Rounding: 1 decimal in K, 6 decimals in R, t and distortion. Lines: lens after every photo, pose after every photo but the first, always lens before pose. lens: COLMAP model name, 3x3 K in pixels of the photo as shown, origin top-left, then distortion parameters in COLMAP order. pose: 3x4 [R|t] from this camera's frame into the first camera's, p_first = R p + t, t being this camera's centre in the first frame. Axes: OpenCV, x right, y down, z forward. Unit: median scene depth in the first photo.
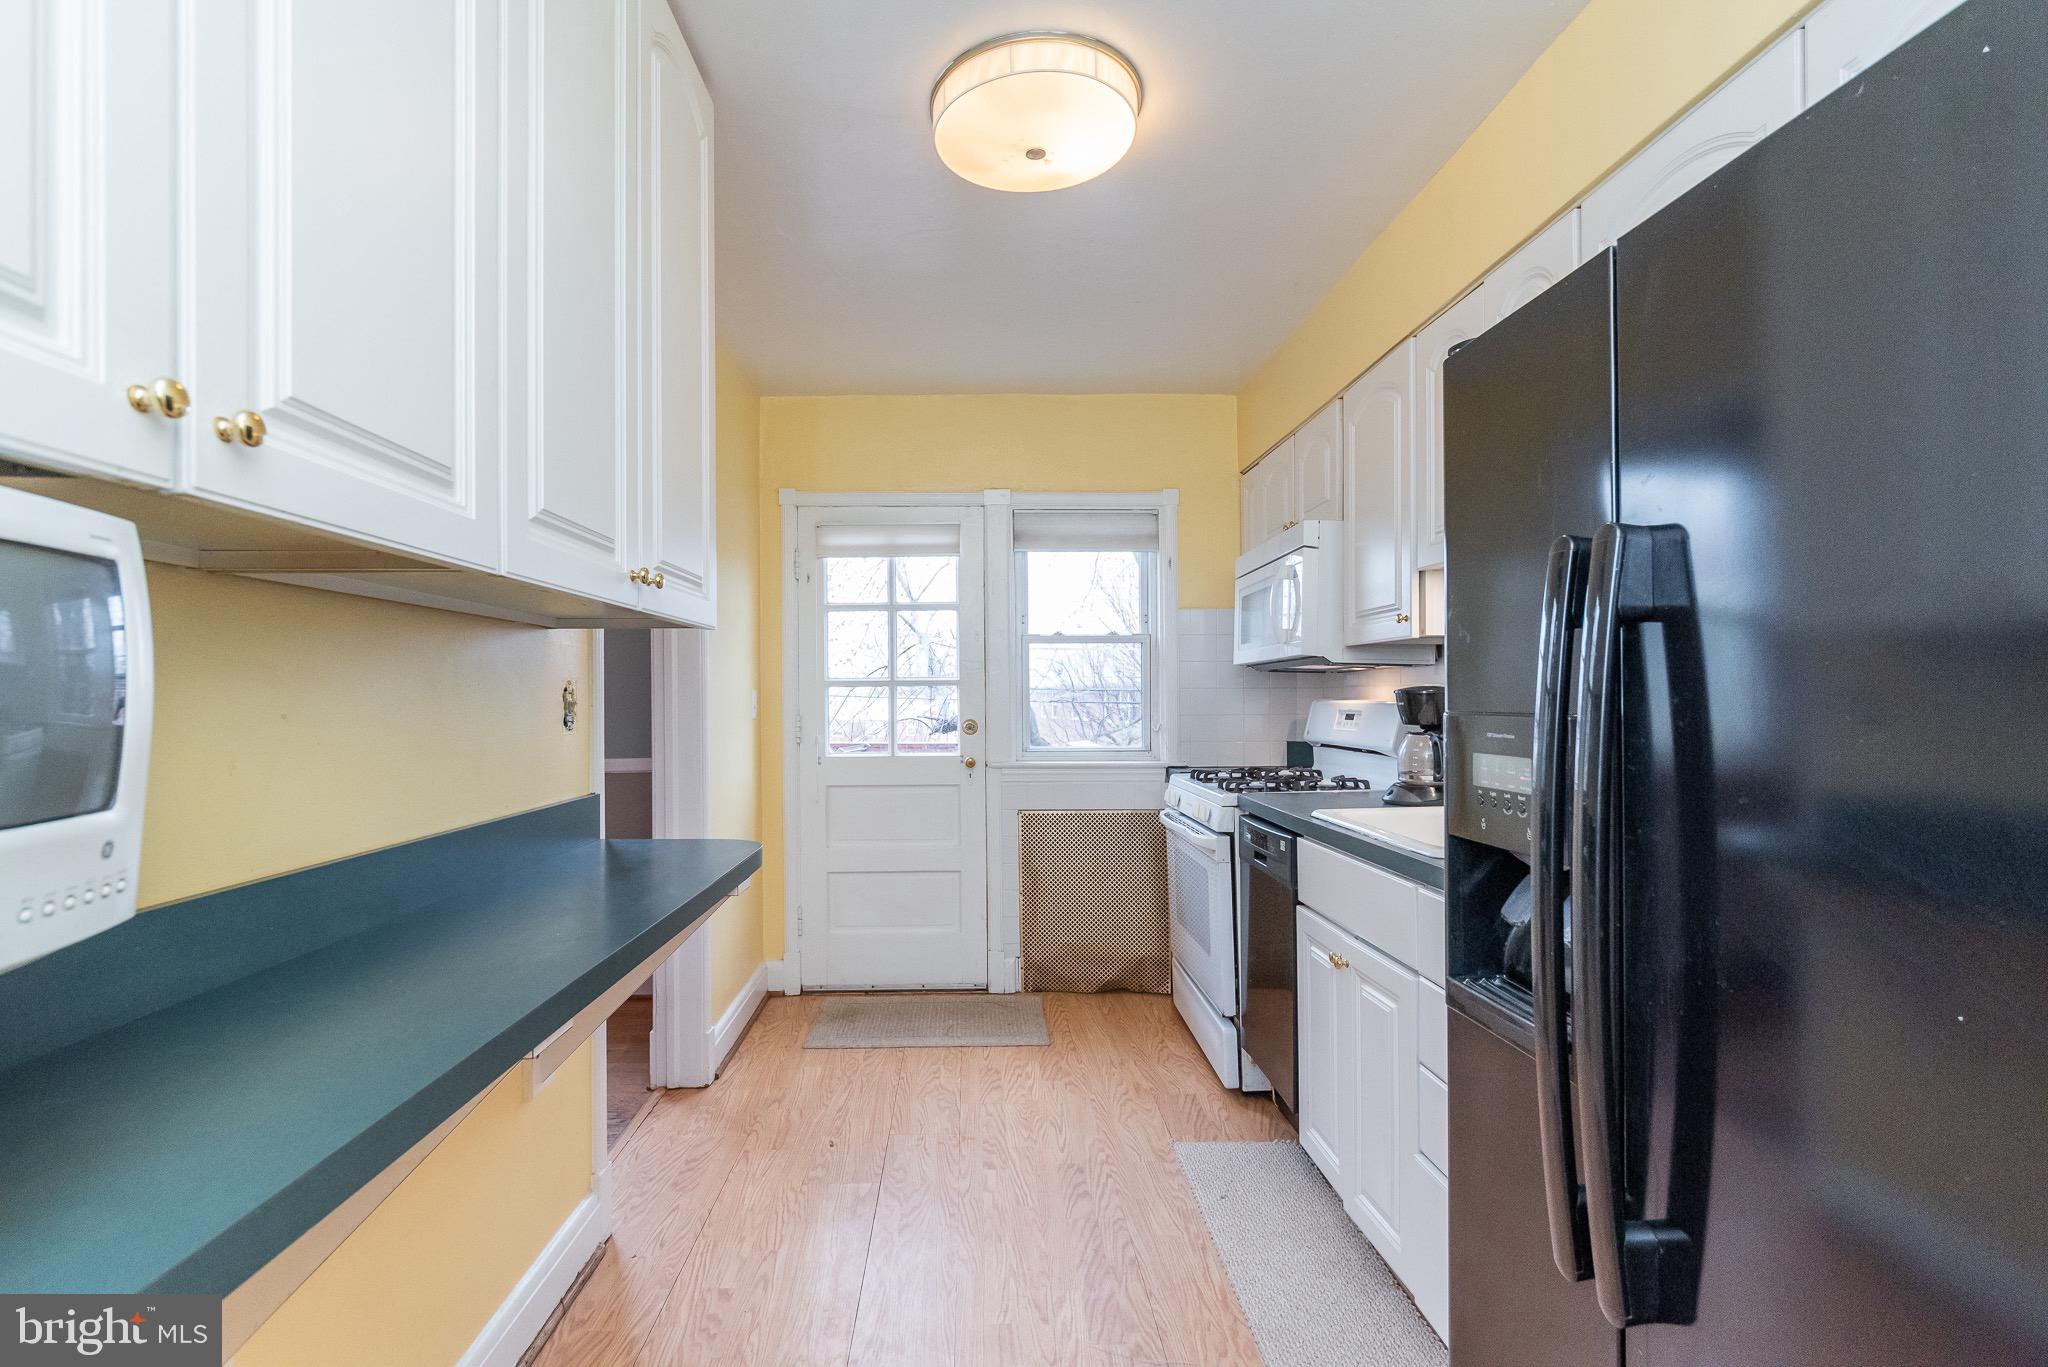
lens RADIAL K [[995.3, 0, 1024.0], [0, 995.3, 683.5], [0, 0, 1]] dist [-0.004010, -0.007933]
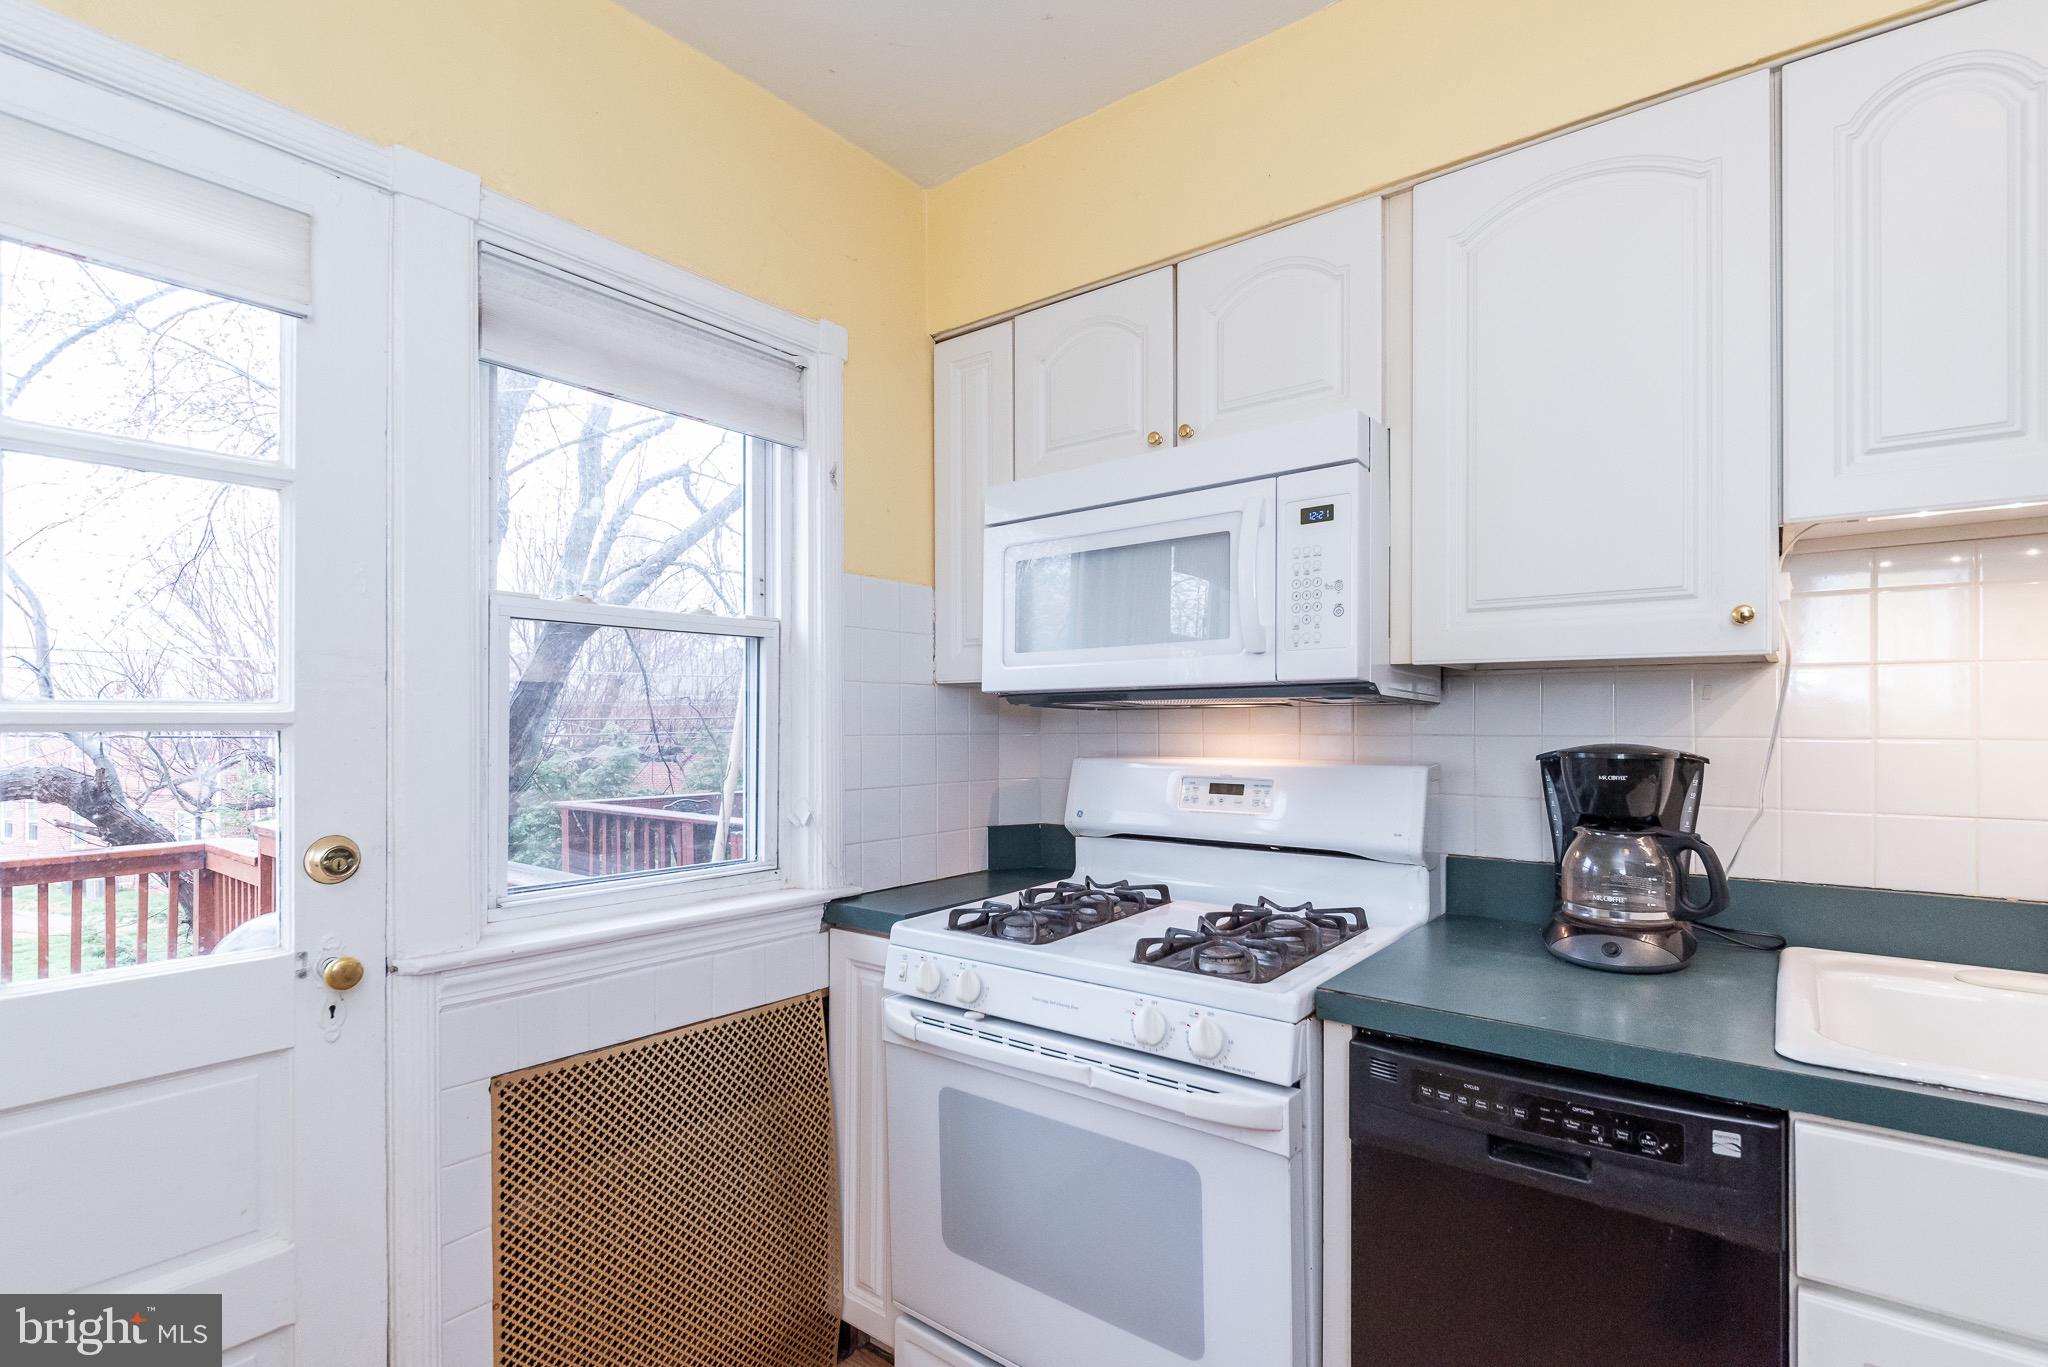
lens RADIAL K [[974.9, 0, 1026.6], [0, 974.9, 715.7], [0, 0, 1]] dist [-0.003489, -0.000552]
pose [[0.643187, 0.010607, 0.765636, -0.181086], [-0.010891, 0.999930, -0.004703, -0.004714], [-0.765632, -0.005313, 0.643257, 0.751116]]
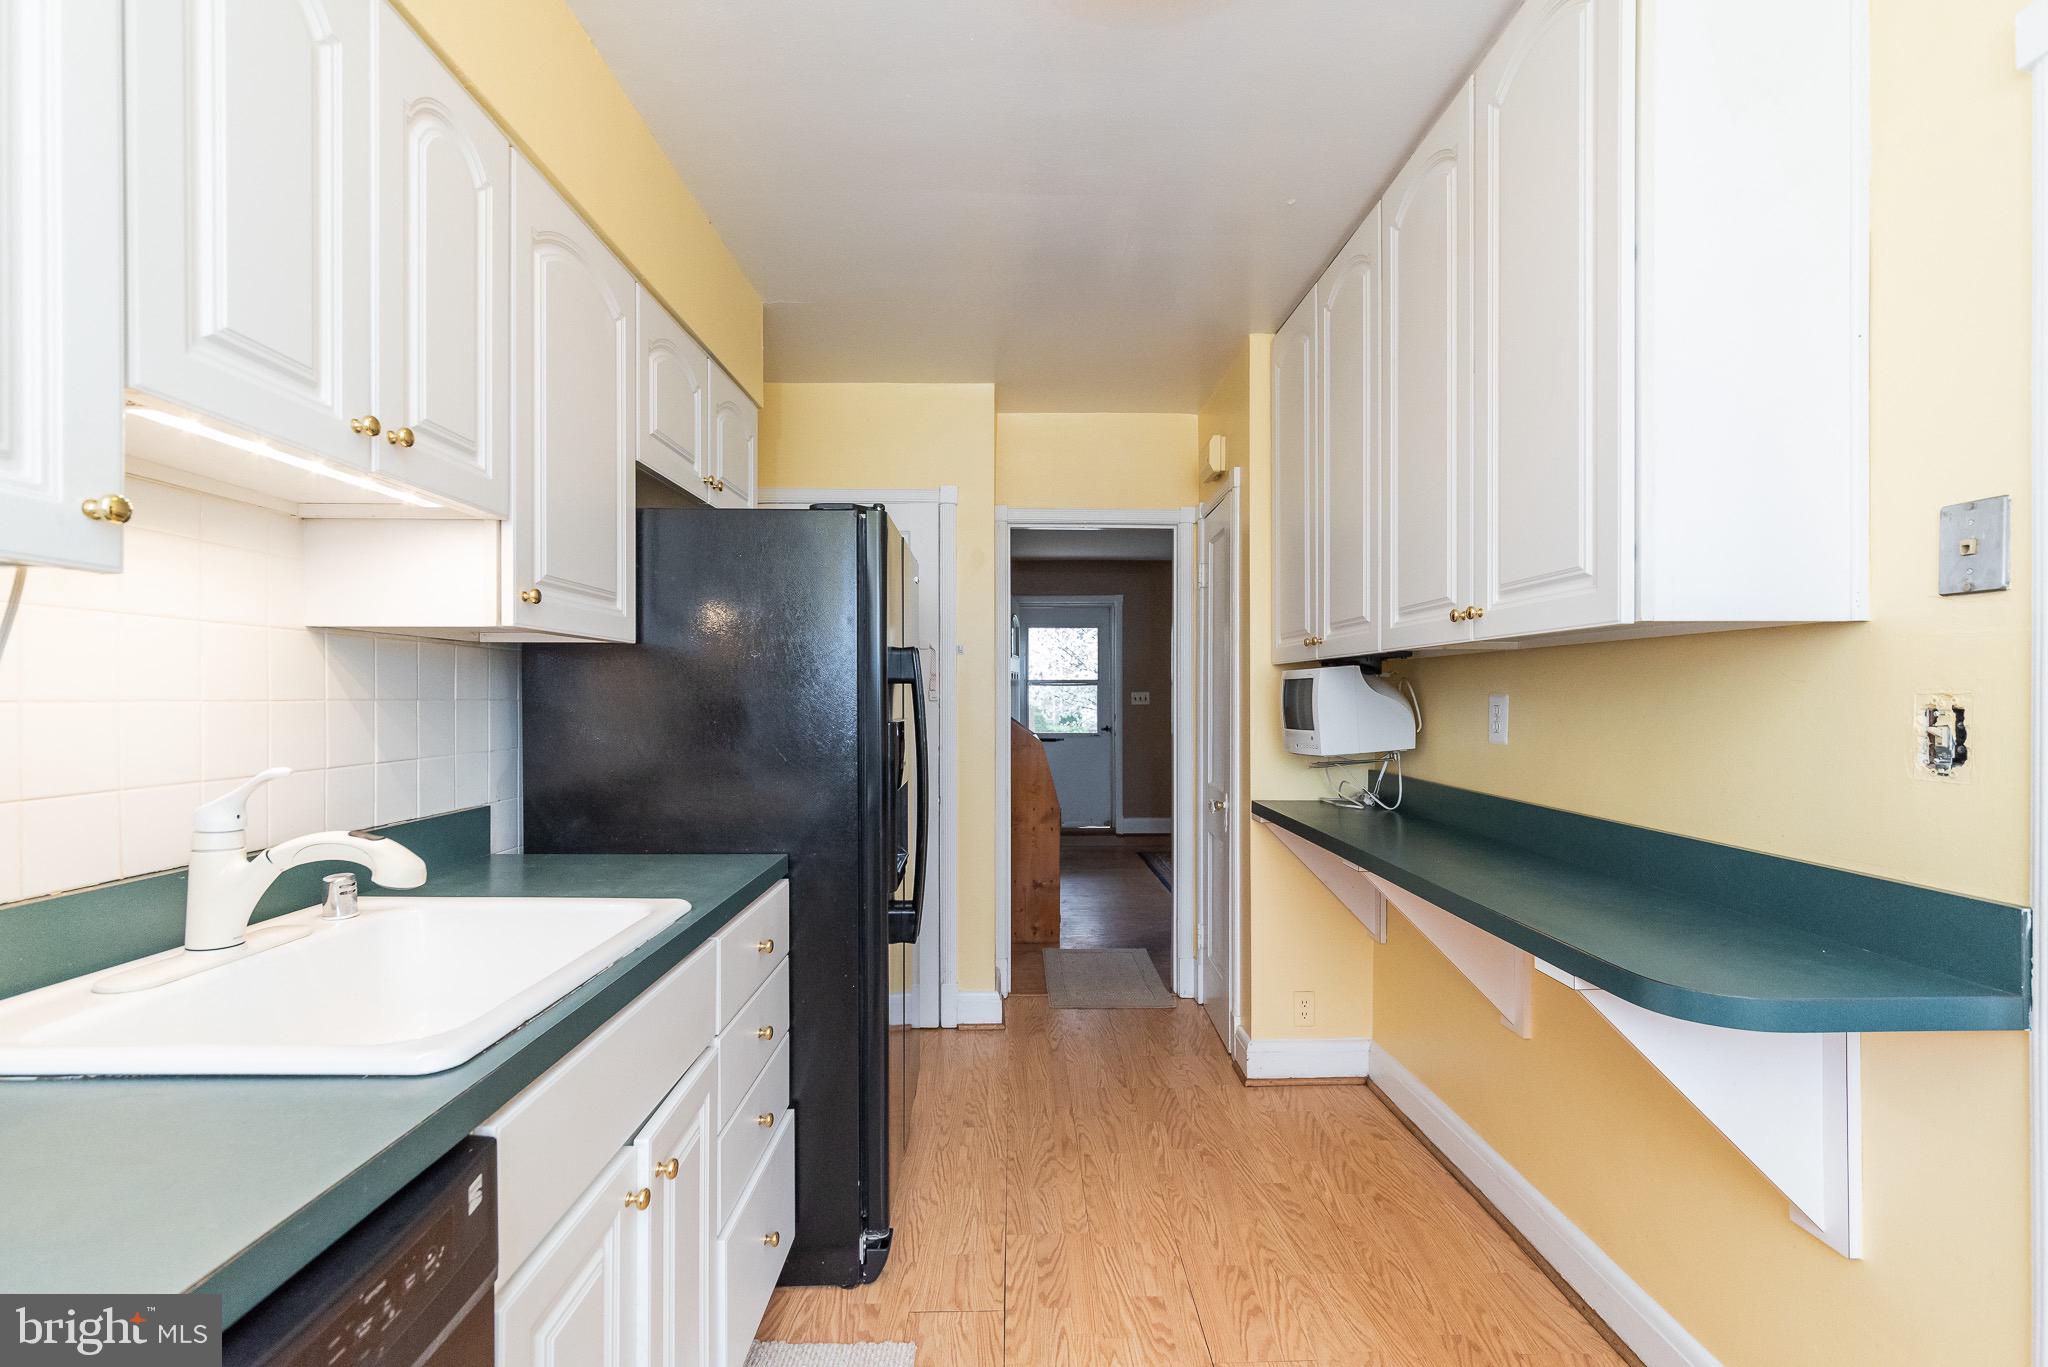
lens RADIAL K [[898.9, 0, 1025.4], [0, 898.9, 706.7], [0, 0, 1]] dist [-0.000115, 0.000516]
pose [[-0.999792, 0.008932, 0.018322, 0.069933], [0.008985, 0.999956, 0.002814, 0.003349], [-0.018297, 0.002978, -0.999828, 1.024211]]
